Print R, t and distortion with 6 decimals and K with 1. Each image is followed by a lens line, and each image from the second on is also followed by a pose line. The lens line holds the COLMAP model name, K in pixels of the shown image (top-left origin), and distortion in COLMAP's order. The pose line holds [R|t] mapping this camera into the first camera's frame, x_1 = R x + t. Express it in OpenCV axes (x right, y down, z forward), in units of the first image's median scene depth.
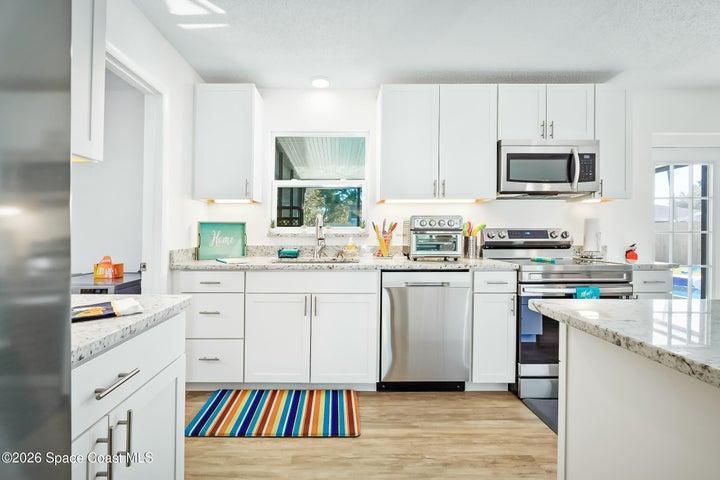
lens RADIAL K [[326.3, 0, 332.6], [0, 326.3, 227.5], [0, 0, 1]] dist [0.000422, 0.000055]
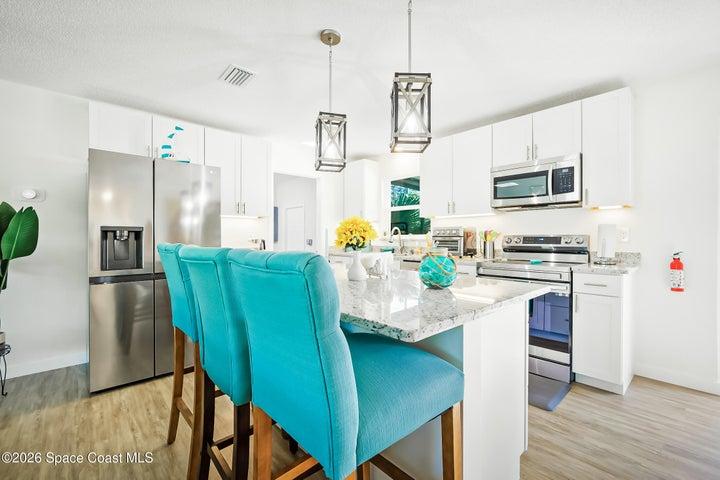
lens RADIAL K [[307.4, 0, 364.7], [0, 307.4, 244.6], [0, 0, 1]] dist [-0.001225, -0.000123]
pose [[0.687828, 0.017156, -0.725671, 1.058743], [-0.002060, 0.999763, 0.021684, 0.015408], [0.725871, -0.013420, 0.687700, -0.222136]]
